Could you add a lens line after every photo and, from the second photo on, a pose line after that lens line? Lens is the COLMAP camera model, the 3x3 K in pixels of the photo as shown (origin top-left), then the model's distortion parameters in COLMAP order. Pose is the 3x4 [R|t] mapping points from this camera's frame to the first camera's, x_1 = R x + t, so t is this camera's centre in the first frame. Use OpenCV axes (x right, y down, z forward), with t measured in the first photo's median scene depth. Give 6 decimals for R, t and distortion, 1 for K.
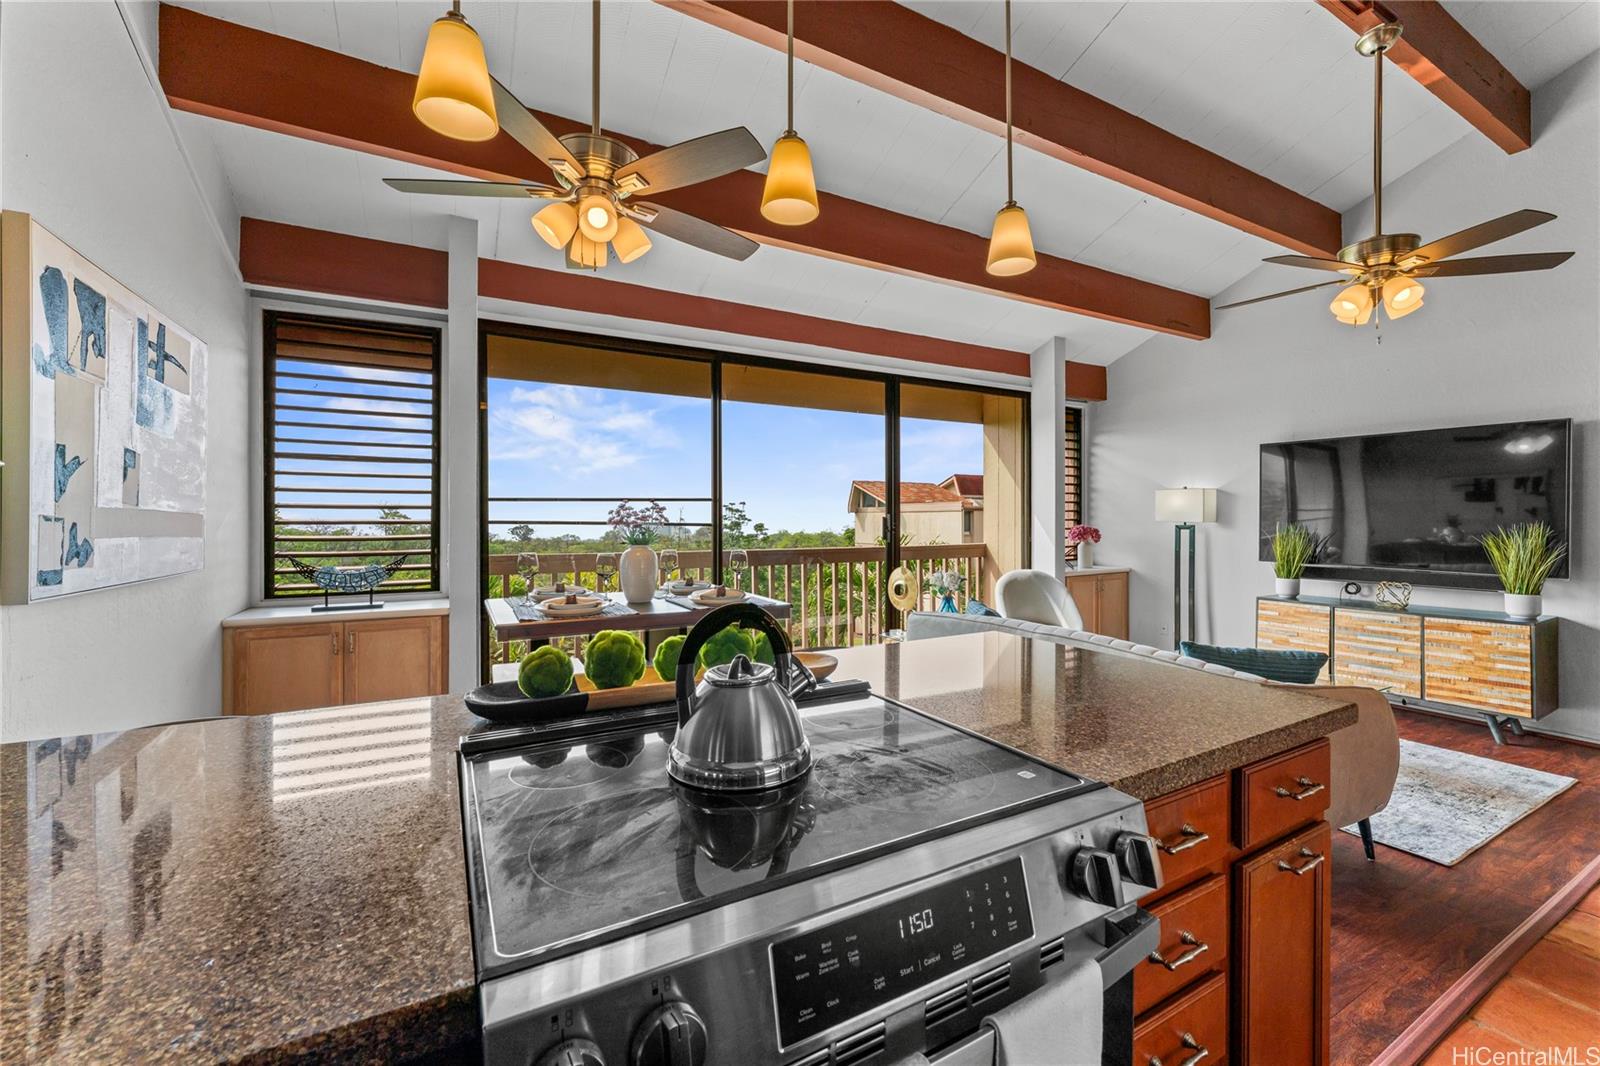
lens RADIAL K [[643.4, 0, 800.0], [0, 643.4, 533.0], [0, 0, 1]] dist [-0.001450, 0.000013]
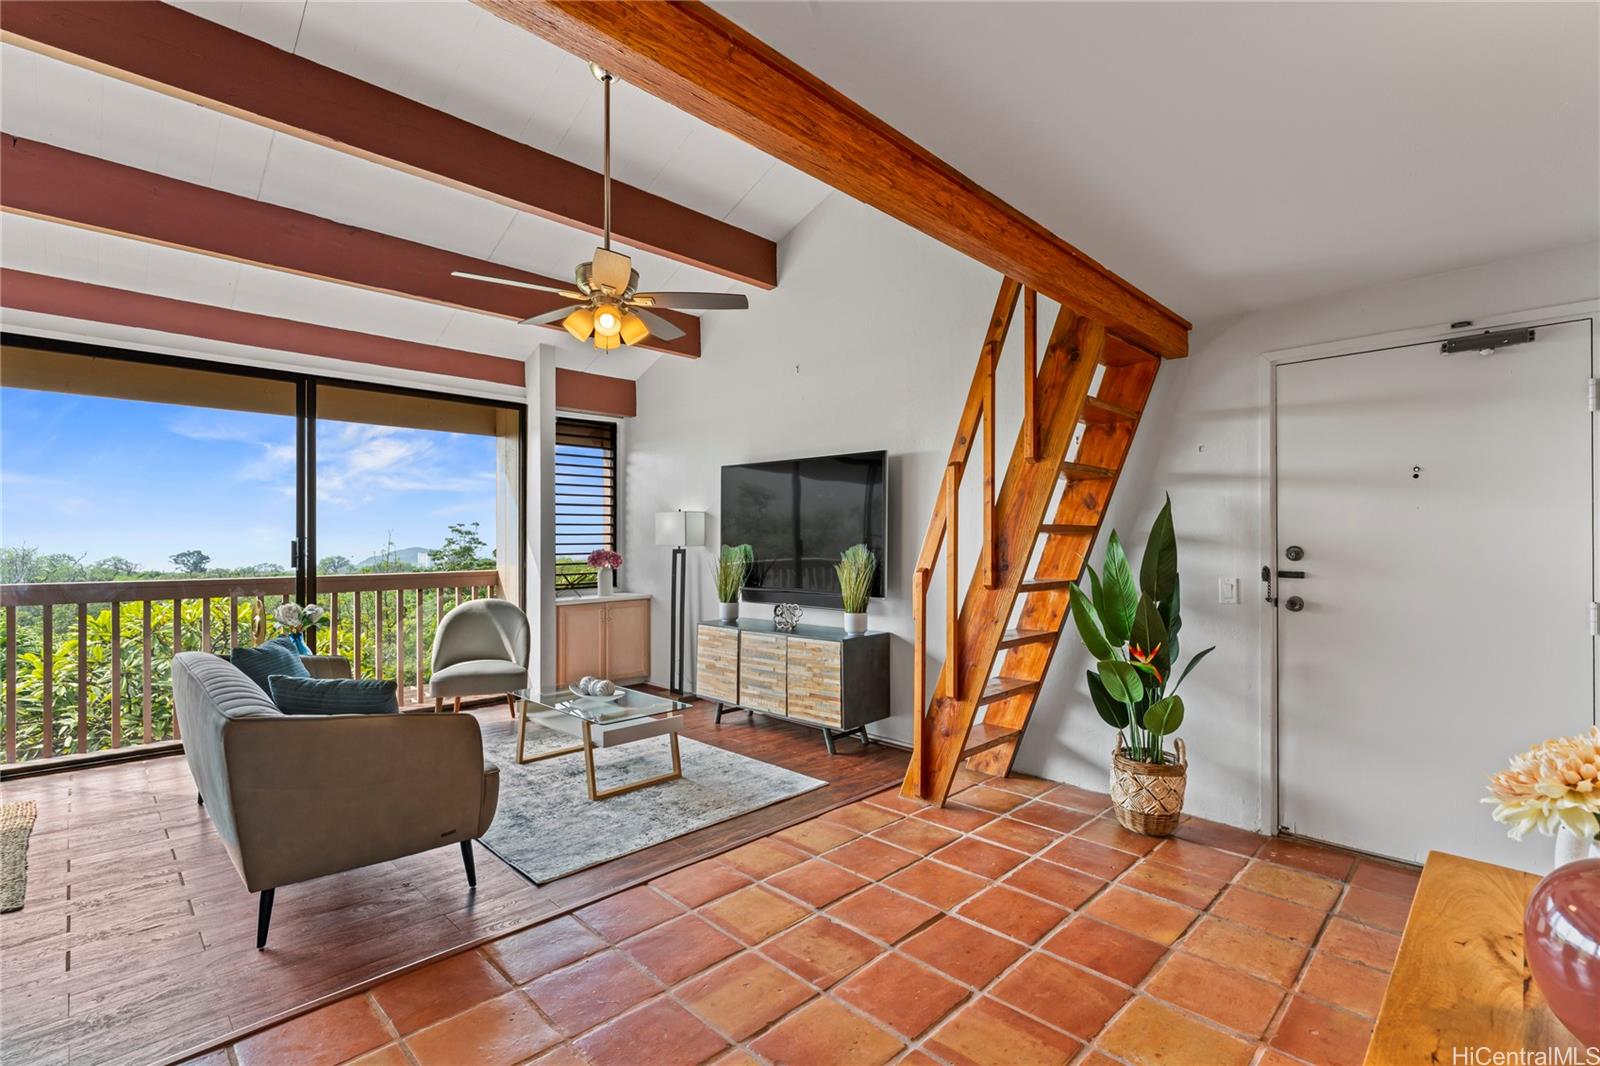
lens RADIAL K [[730.5, 0, 797.7], [0, 730.5, 555.7], [0, 0, 1]] dist [0.000690, 0.000017]
pose [[0.963255, -0.008170, 0.268463, 0.619423], [0.009093, 0.999956, -0.002193, 0.002152], [-0.268433, 0.004554, 0.963287, -0.131462]]
